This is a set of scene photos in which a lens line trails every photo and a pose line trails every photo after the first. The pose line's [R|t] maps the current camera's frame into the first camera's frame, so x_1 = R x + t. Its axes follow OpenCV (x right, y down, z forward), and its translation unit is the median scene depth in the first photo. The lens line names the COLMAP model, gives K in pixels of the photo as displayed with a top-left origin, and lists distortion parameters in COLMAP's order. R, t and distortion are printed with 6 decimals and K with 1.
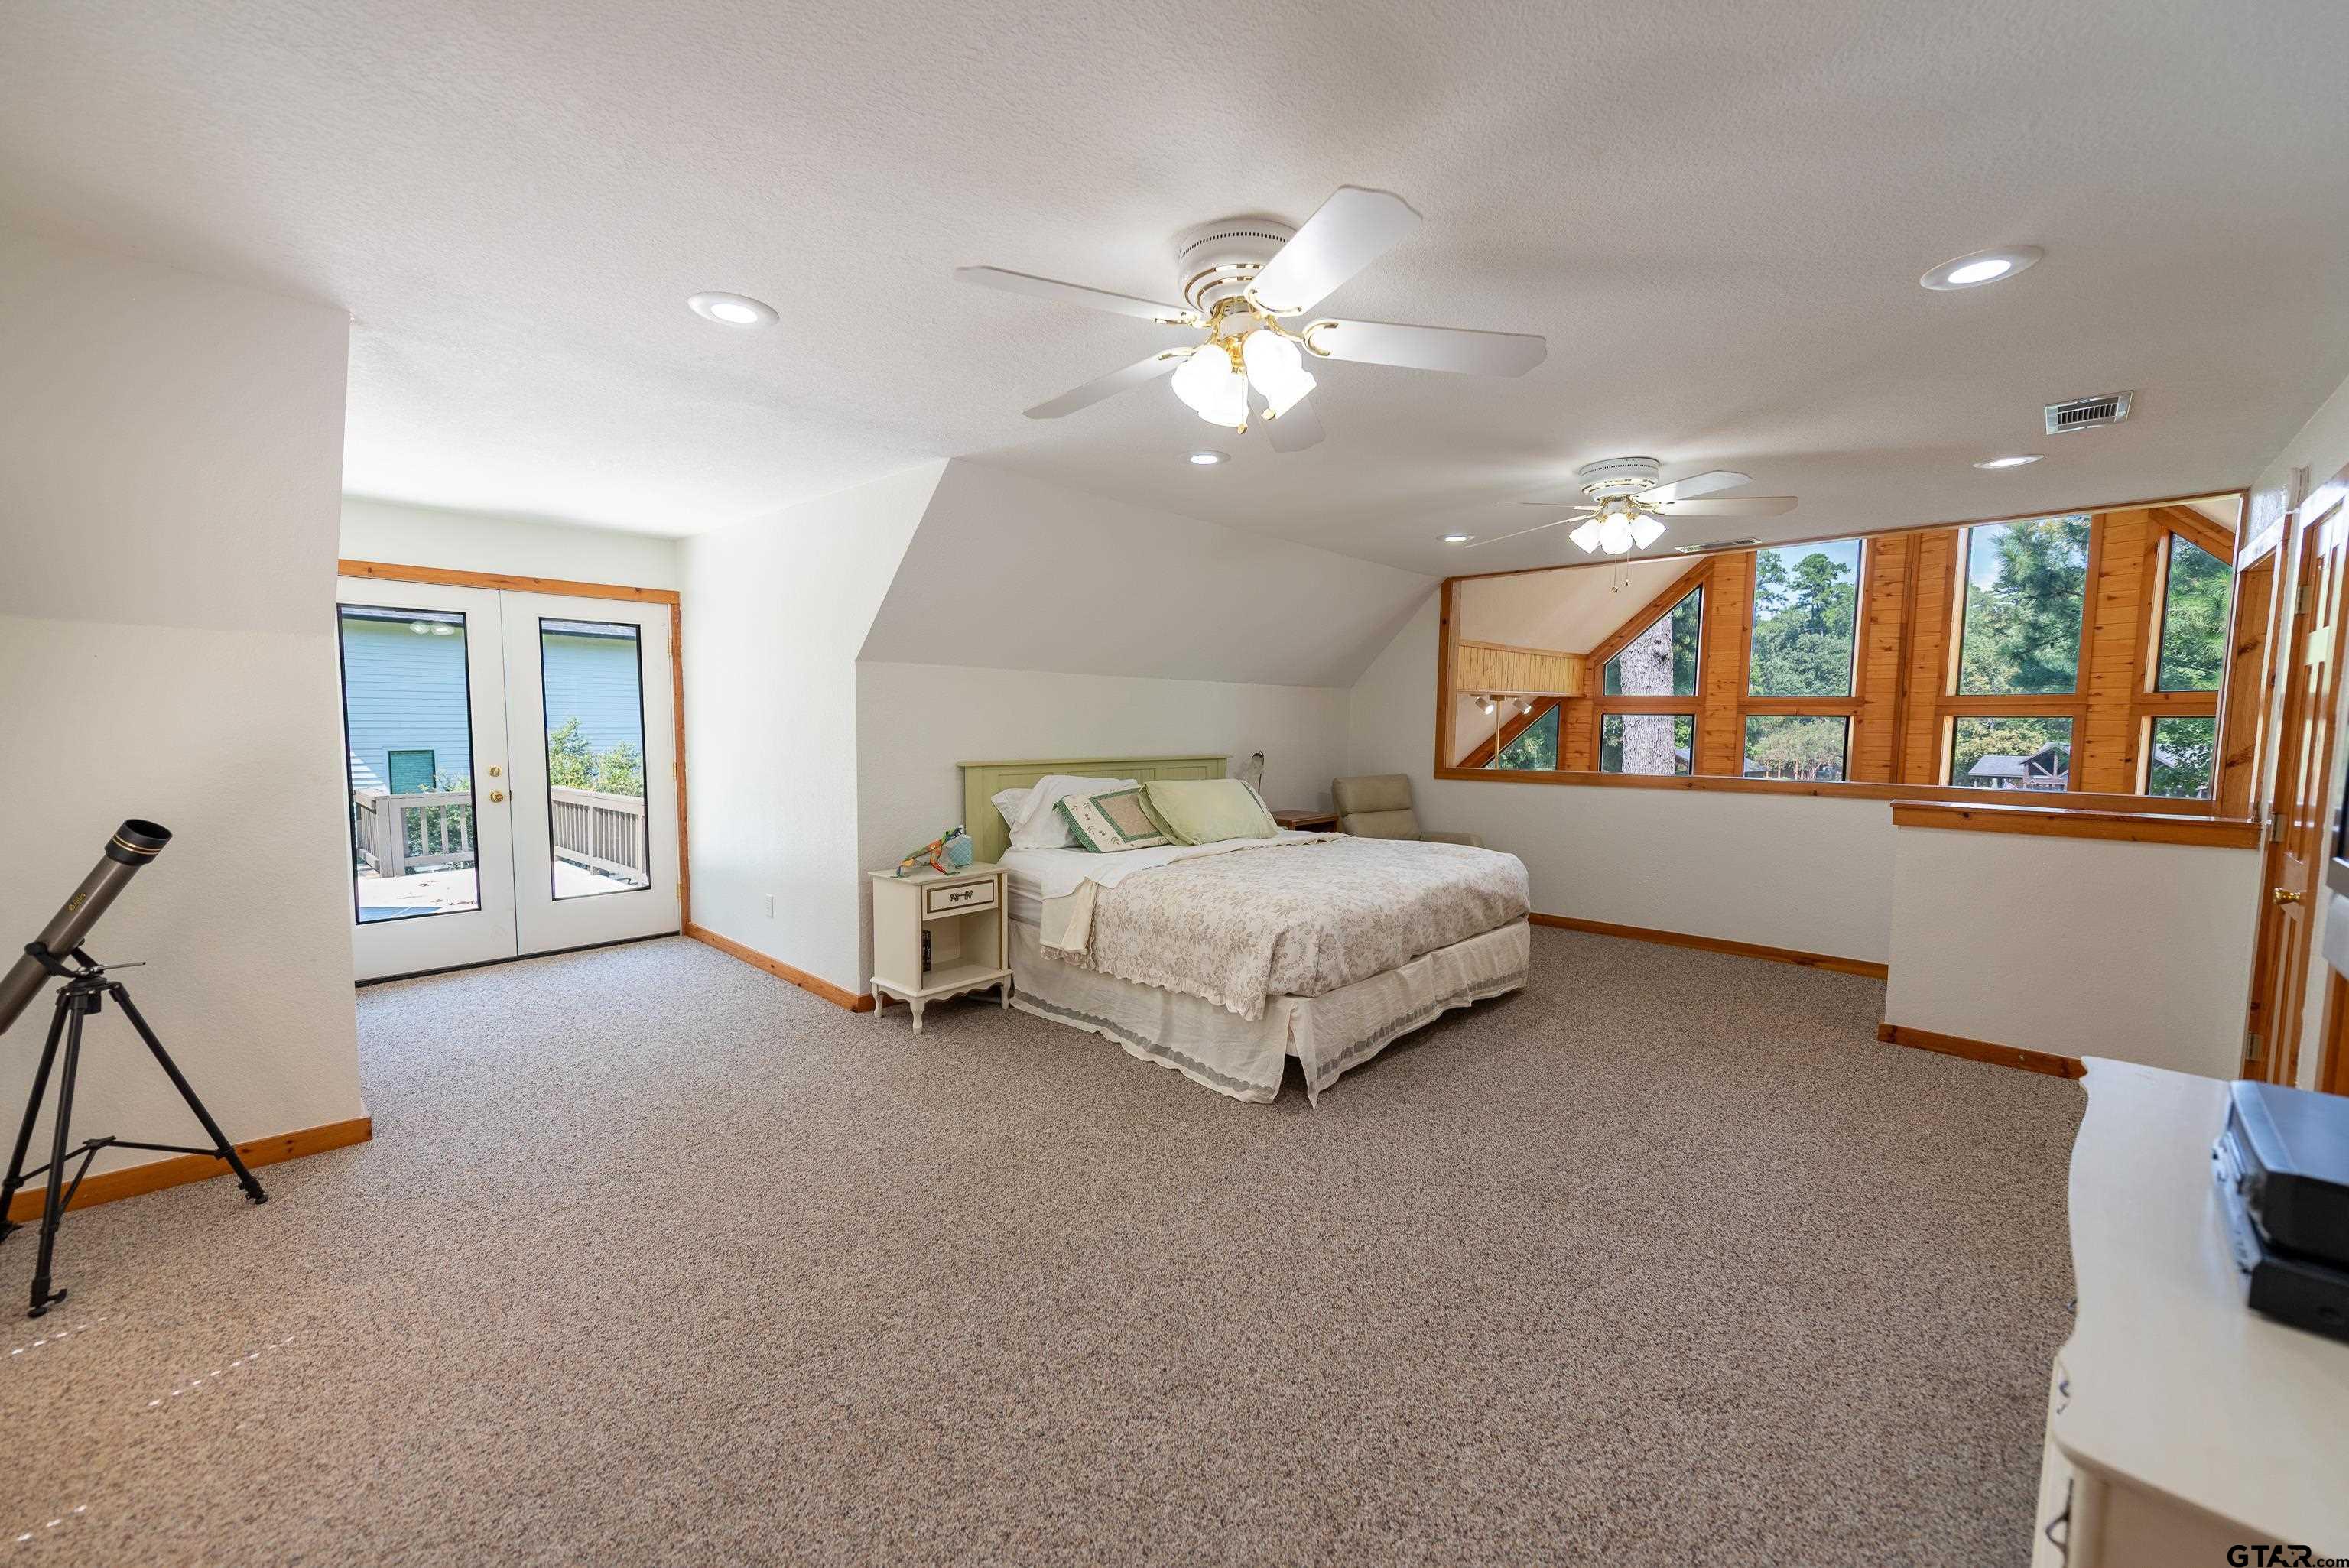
lens RADIAL K [[923.4, 0, 1178.3], [0, 923.4, 789.0], [0, 0, 1]] dist [0.018751, -0.005815]
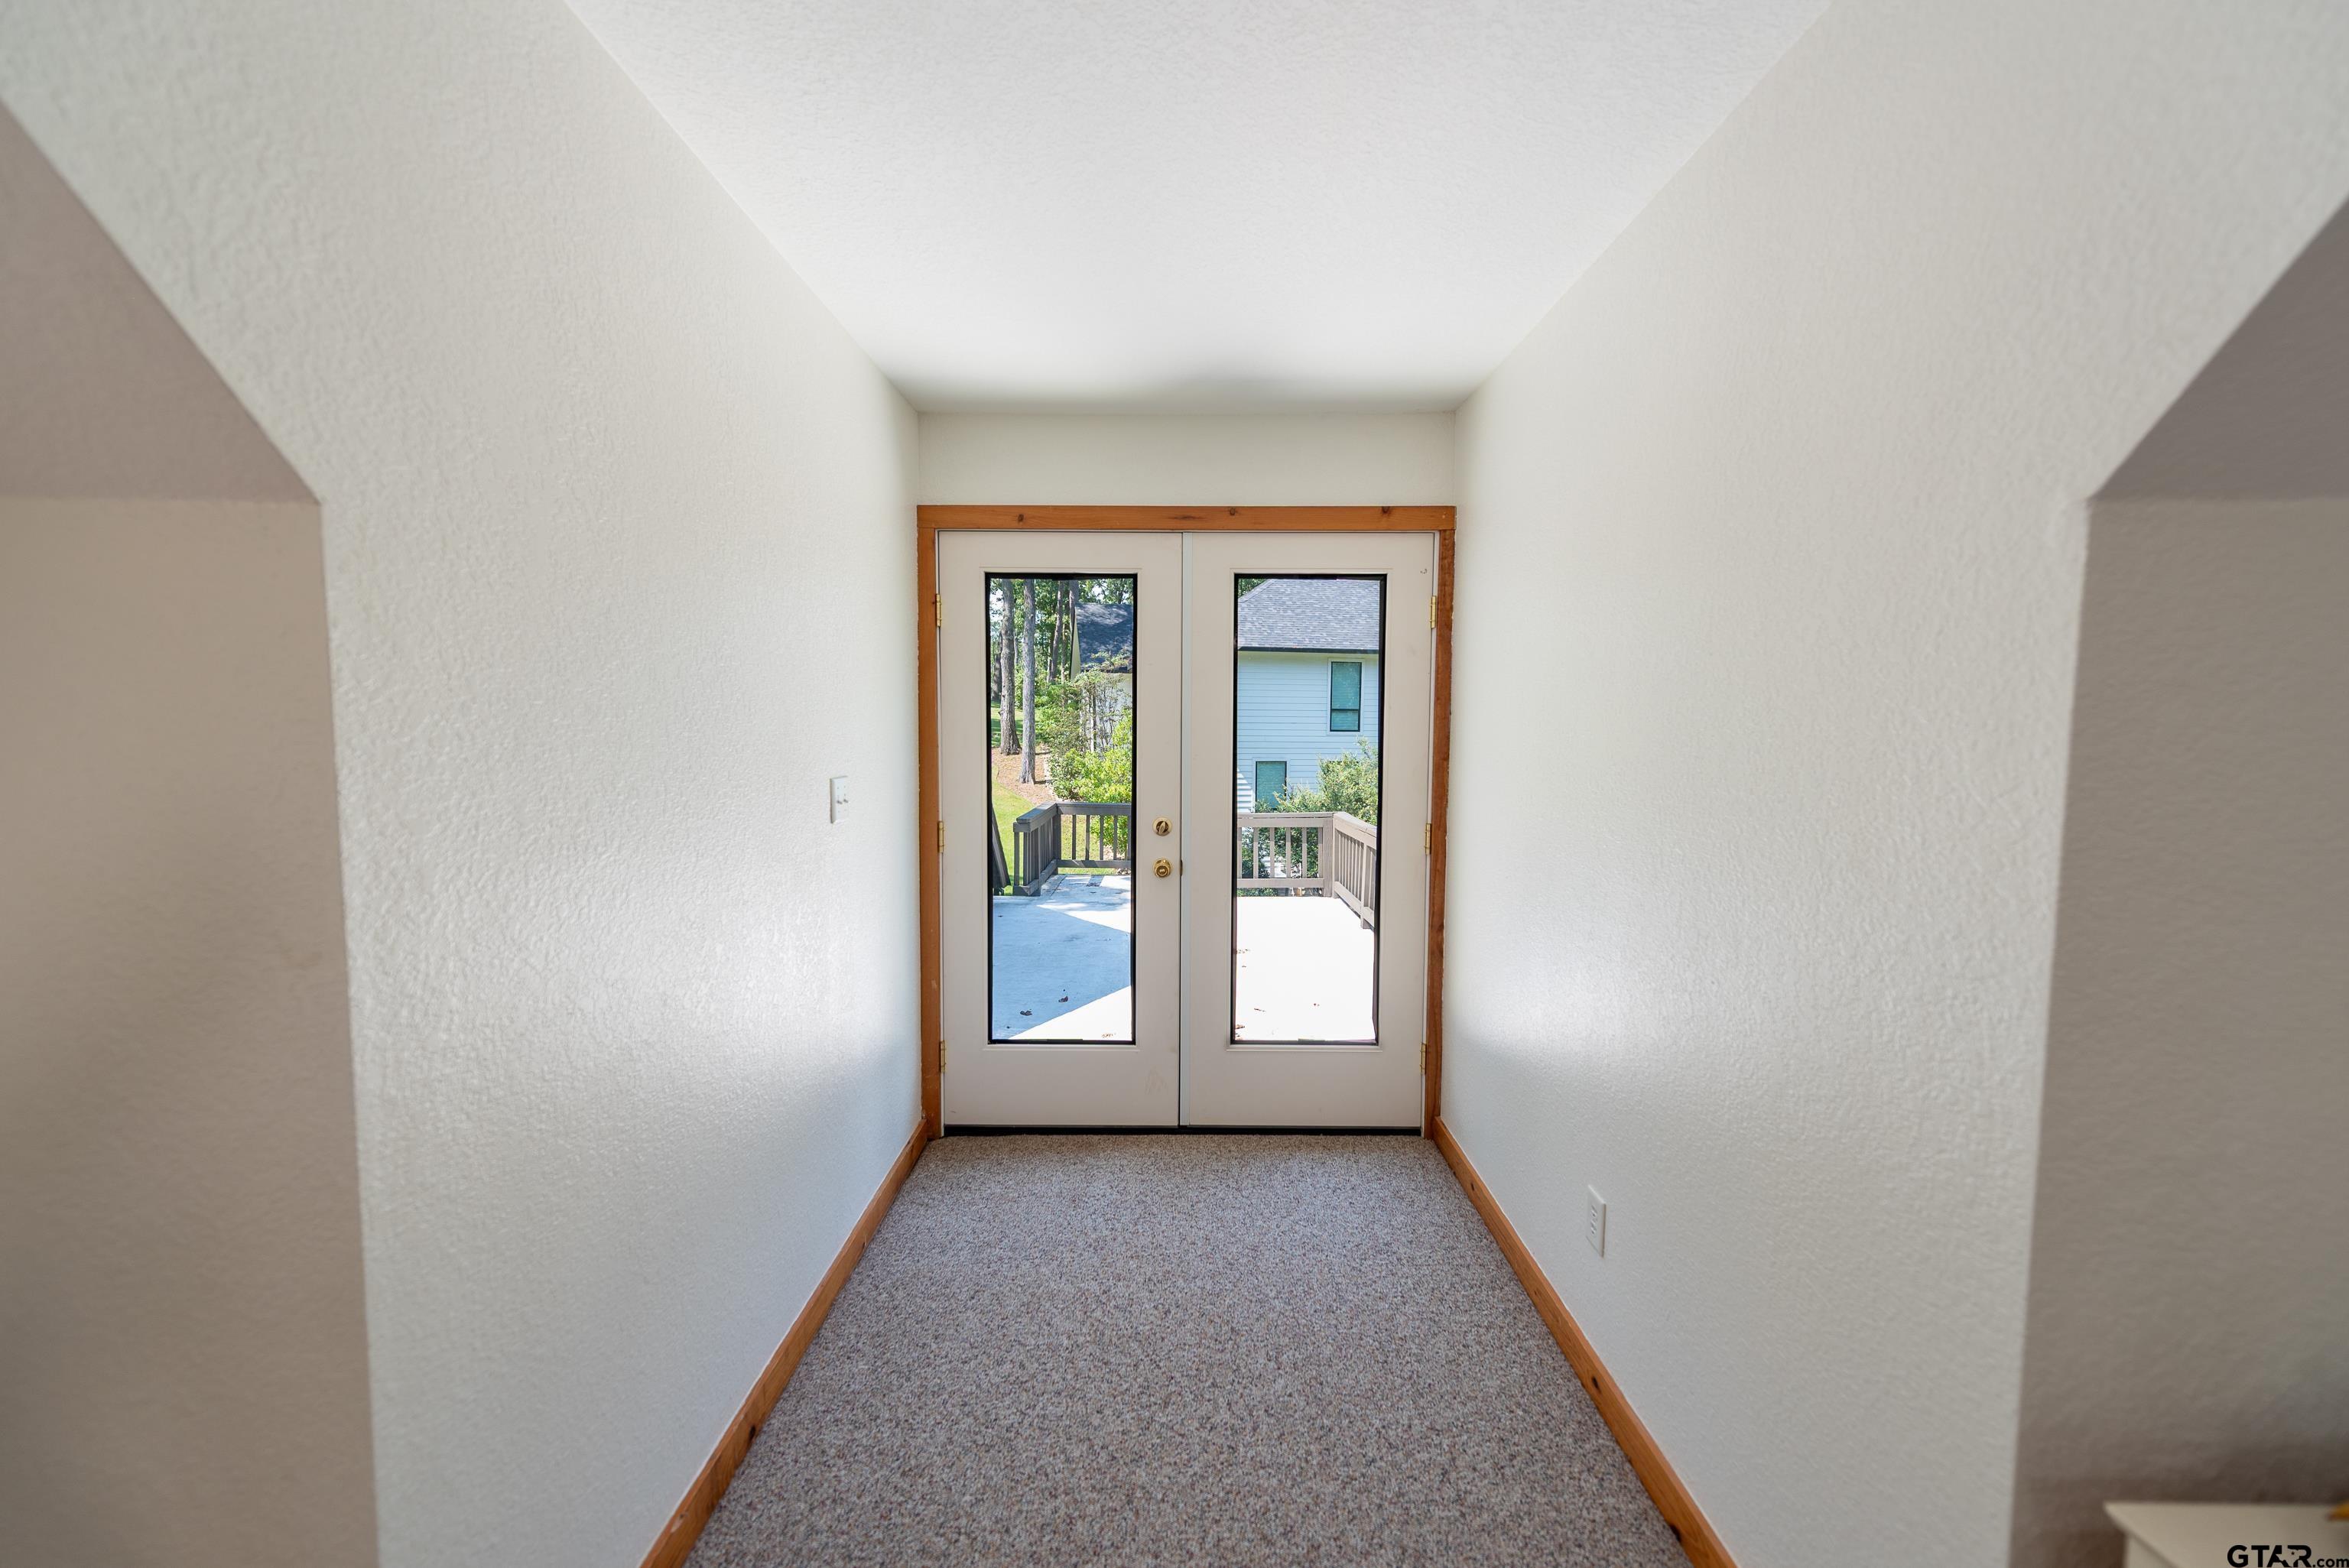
lens RADIAL K [[923.4, 0, 1178.3], [0, 923.4, 789.0], [0, 0, 1]] dist [0.018751, -0.005815]
pose [[0.682613, 0.044435, -0.729427, -0.275236], [-0.056002, 0.998395, 0.008412, -0.049877], [0.728631, 0.035107, 0.684006, 0.578841]]
